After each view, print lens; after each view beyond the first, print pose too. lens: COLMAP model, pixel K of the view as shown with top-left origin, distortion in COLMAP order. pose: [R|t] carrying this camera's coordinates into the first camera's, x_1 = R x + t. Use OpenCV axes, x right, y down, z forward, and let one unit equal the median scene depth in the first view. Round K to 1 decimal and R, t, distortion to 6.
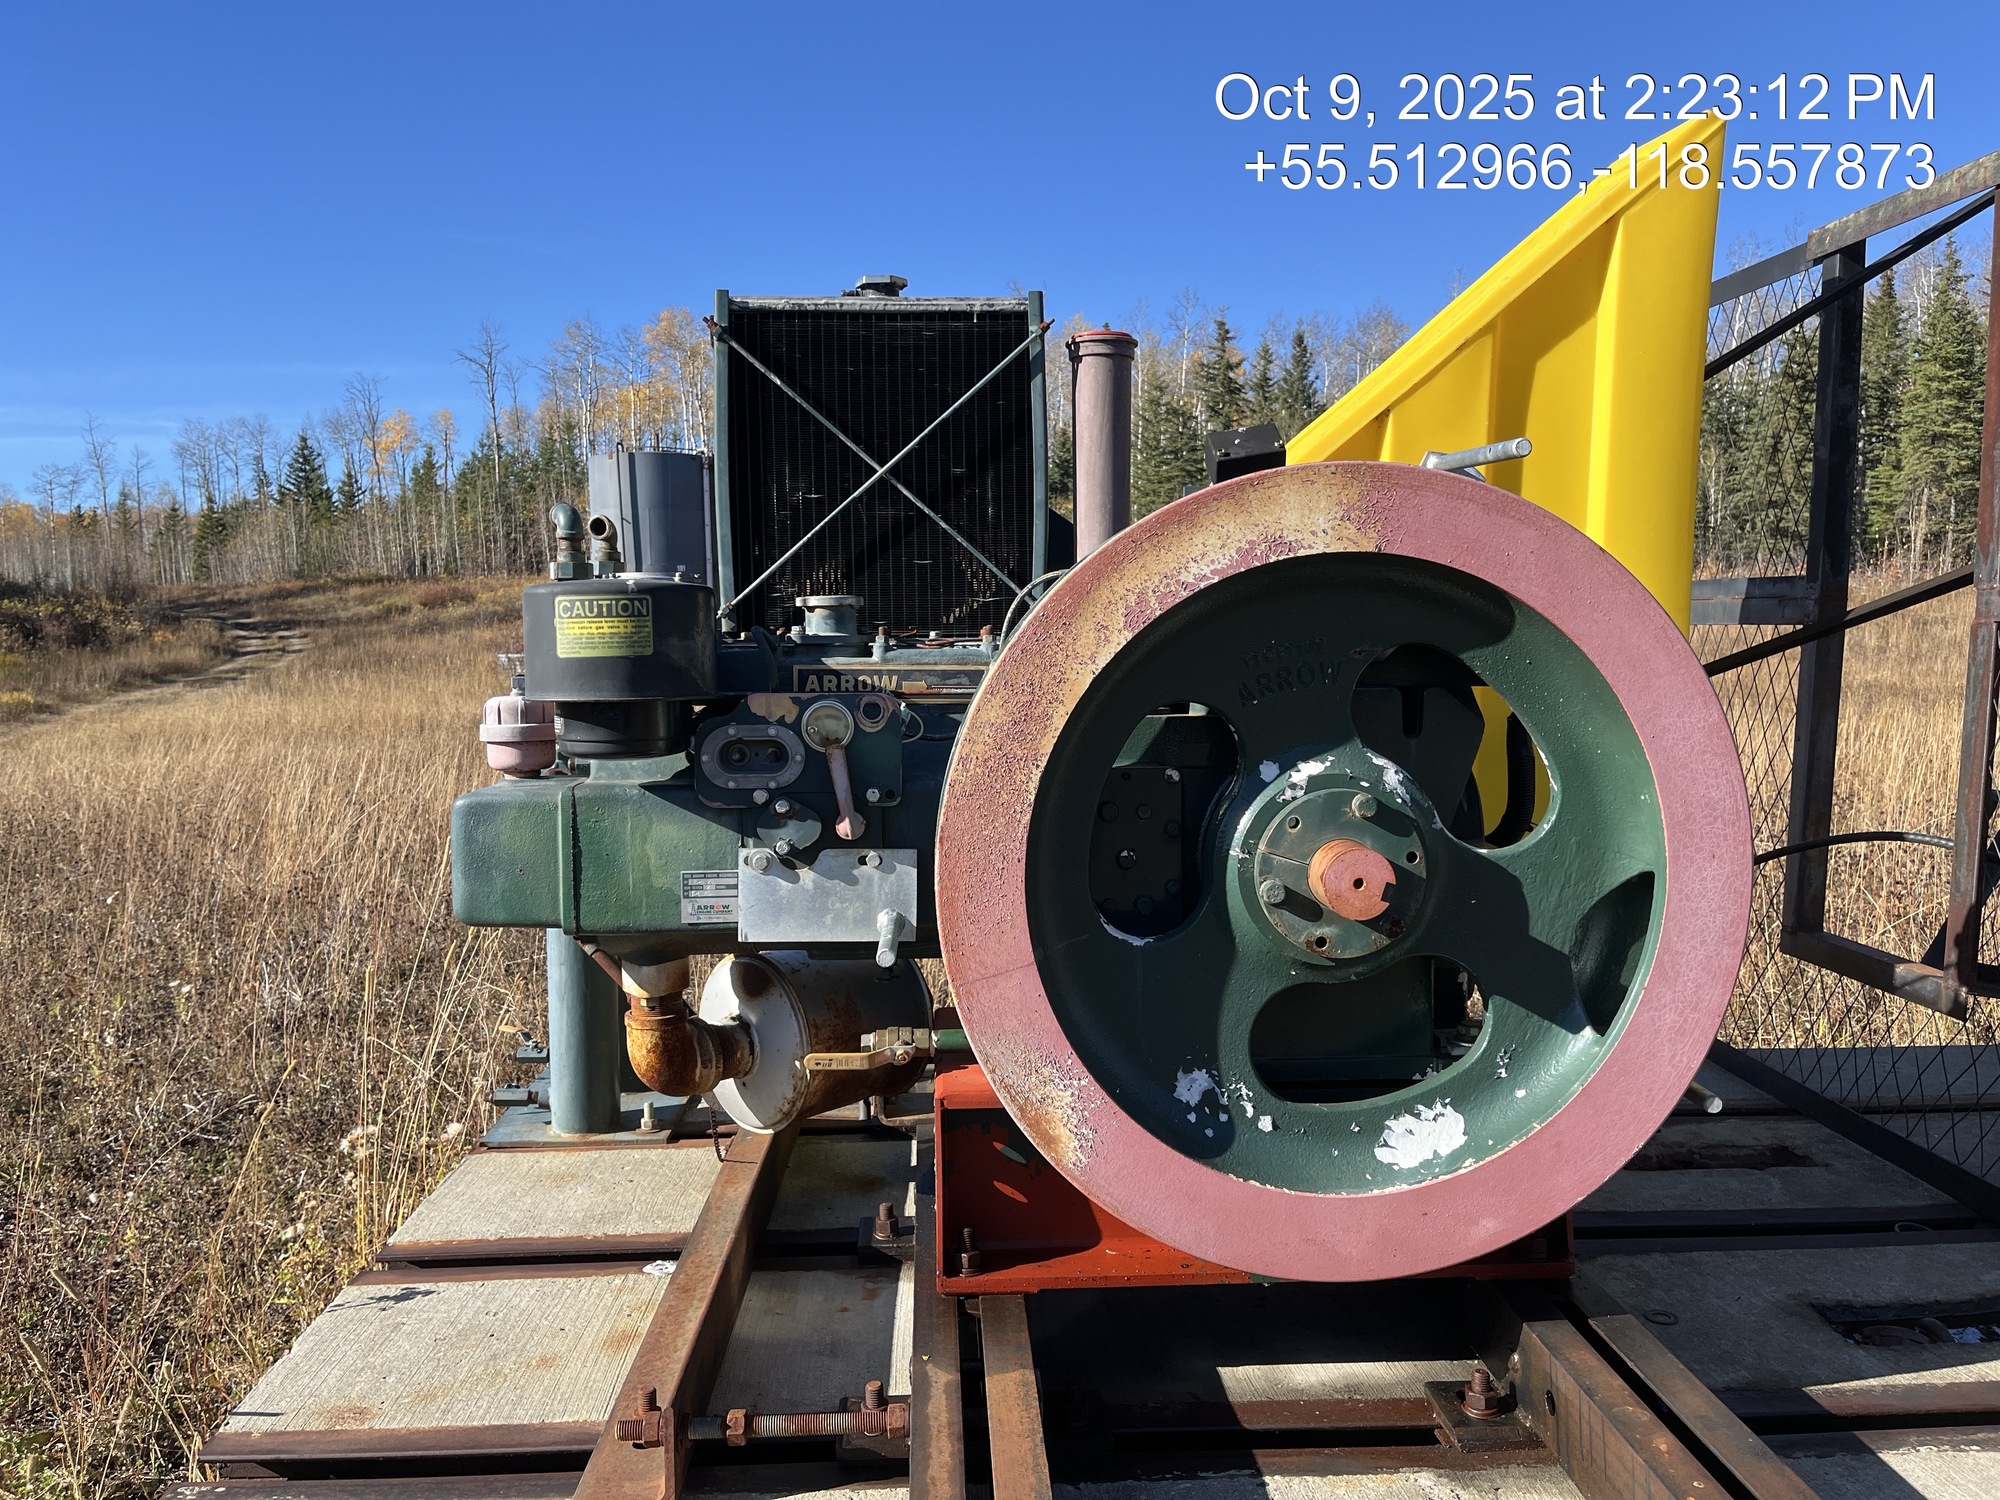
lens RADIAL K [[1534.5, 0, 1009.2], [0, 1534.5, 723.7], [0, 0, 1]] dist [0.072177, -0.105312]
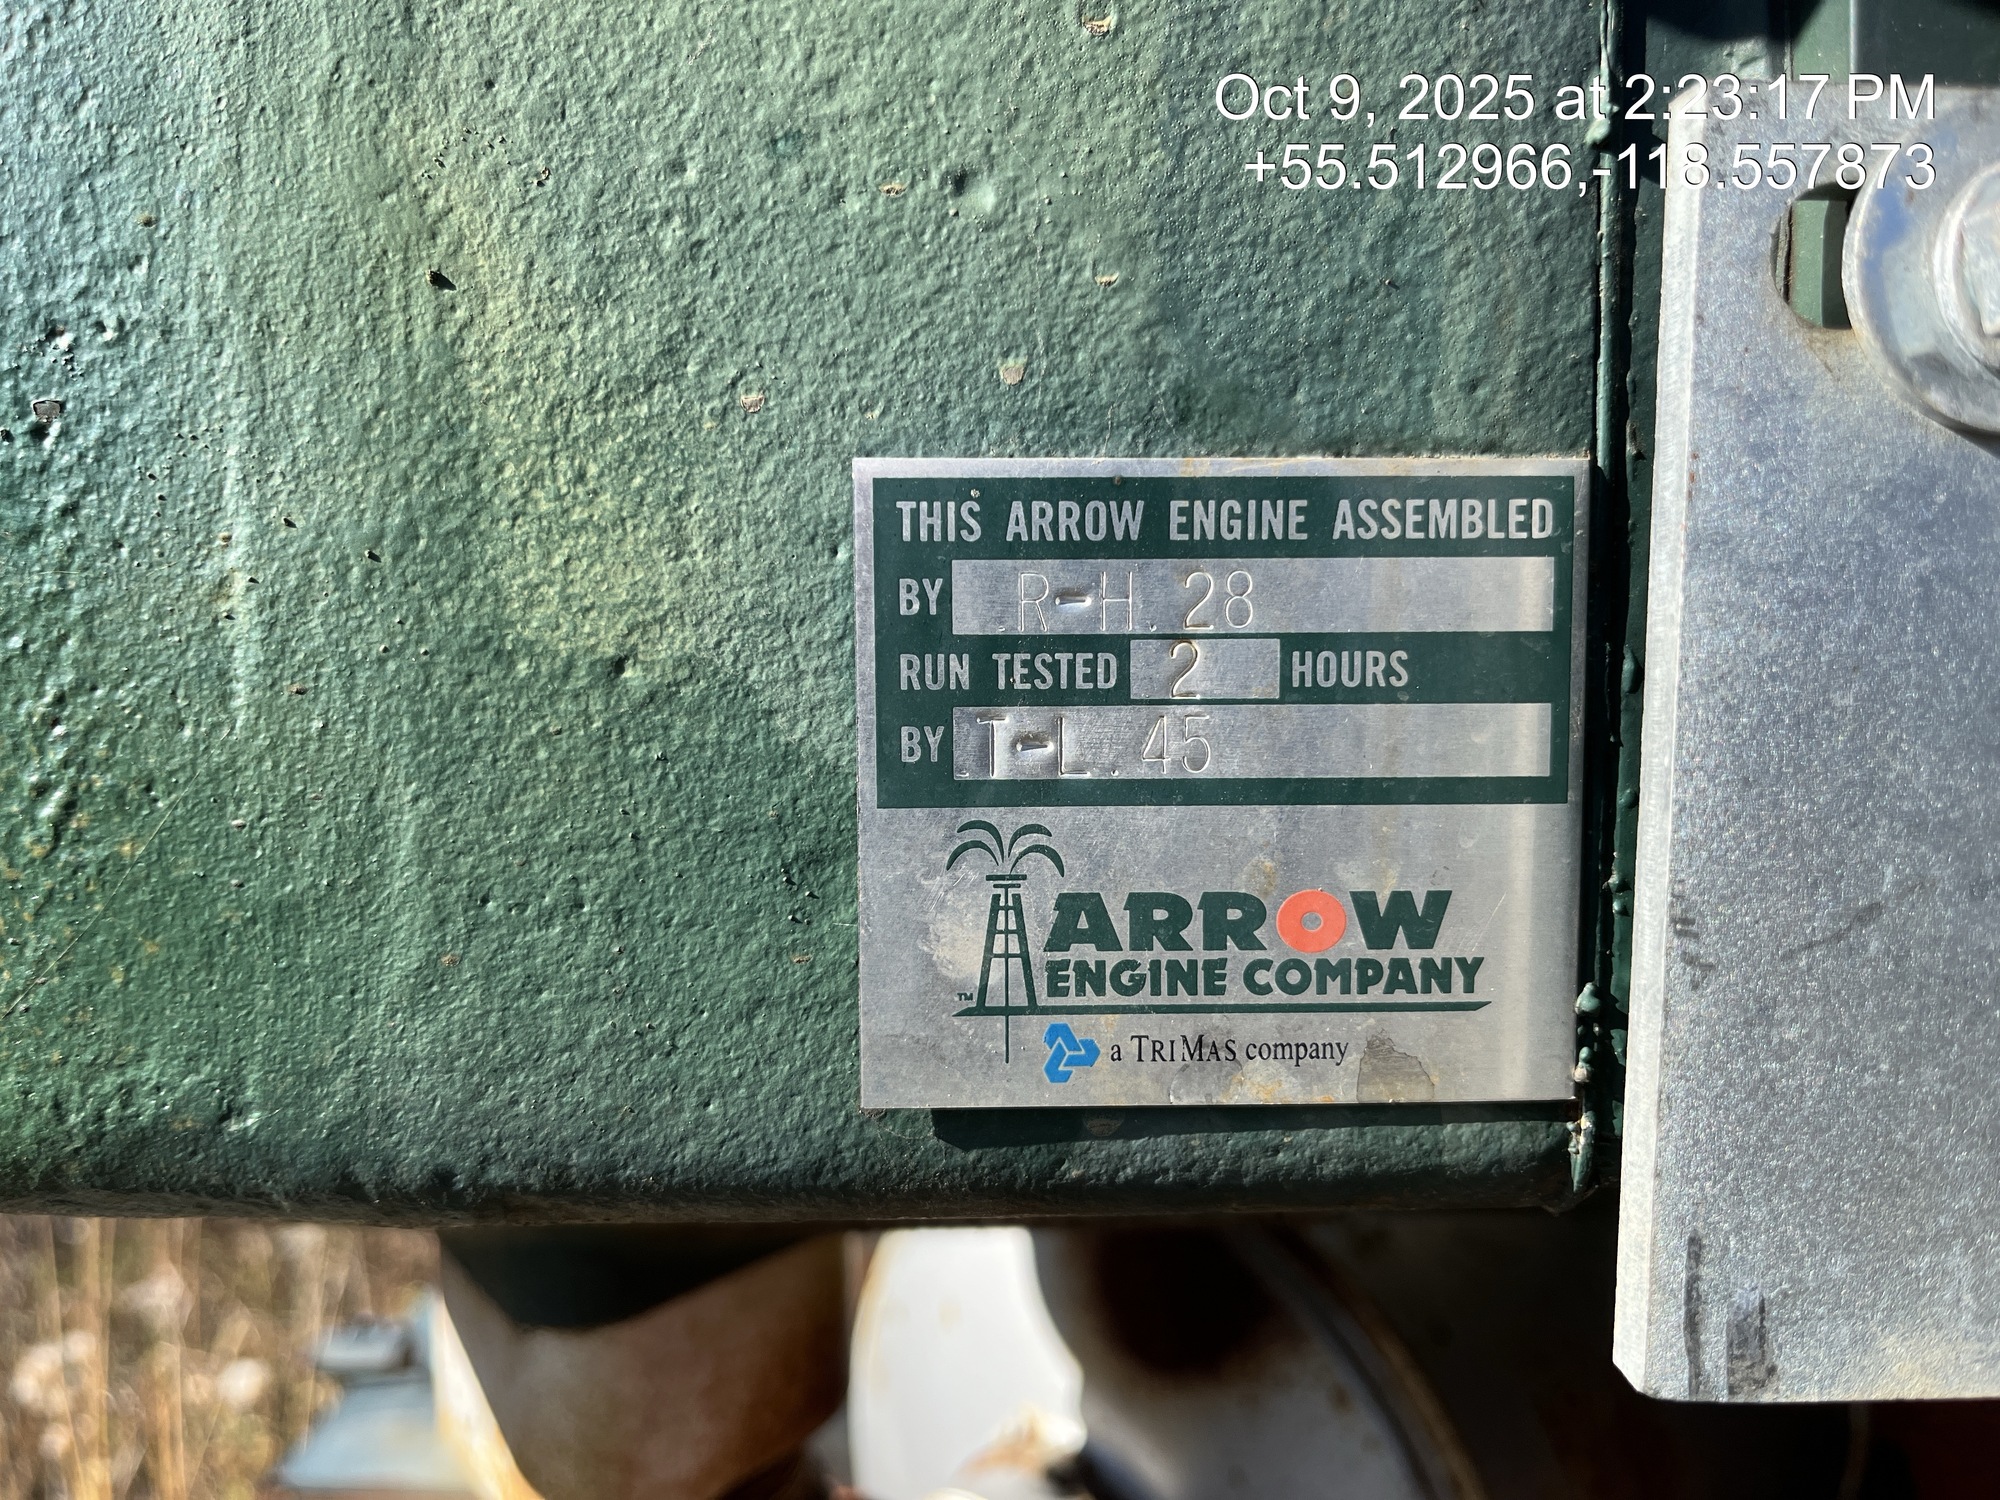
lens RADIAL K [[1534.5, 0, 1009.2], [0, 1534.5, 723.7], [0, 0, 1]] dist [0.072177, -0.105312]
pose [[0.998879, 0.003758, -0.047186, -0.201335], [-0.003363, 0.999959, 0.008444, 0.108583], [0.047216, -0.008276, 0.998850, 0.920717]]
